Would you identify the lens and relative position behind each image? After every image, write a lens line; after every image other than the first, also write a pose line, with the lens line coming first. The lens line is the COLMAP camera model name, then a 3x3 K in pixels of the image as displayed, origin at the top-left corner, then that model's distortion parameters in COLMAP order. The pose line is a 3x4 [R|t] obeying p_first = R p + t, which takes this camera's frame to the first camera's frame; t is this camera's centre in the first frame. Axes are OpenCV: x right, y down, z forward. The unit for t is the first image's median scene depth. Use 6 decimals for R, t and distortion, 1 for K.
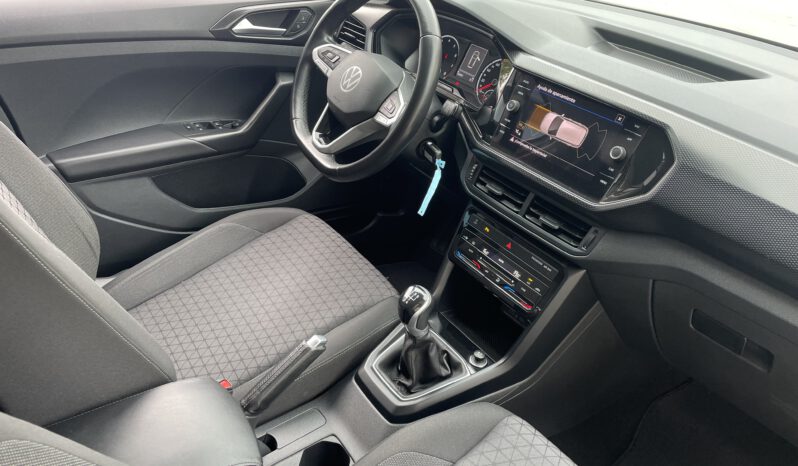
lens RADIAL K [[606.5, 0, 399.0], [0, 606.5, 233.0], [0, 0, 1]] dist [0.069317, -0.002876]
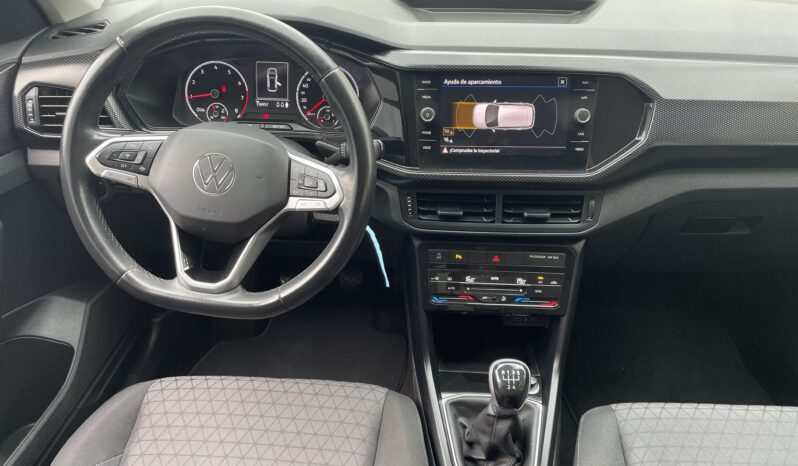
lens RADIAL K [[606.5, 0, 399.0], [0, 606.5, 233.0], [0, 0, 1]] dist [0.069317, -0.002876]
pose [[0.620848, -0.509265, 0.595984, -0.412825], [0.456464, 0.852922, 0.253308, -0.299415], [-0.637329, 0.114780, 0.761996, 0.417137]]
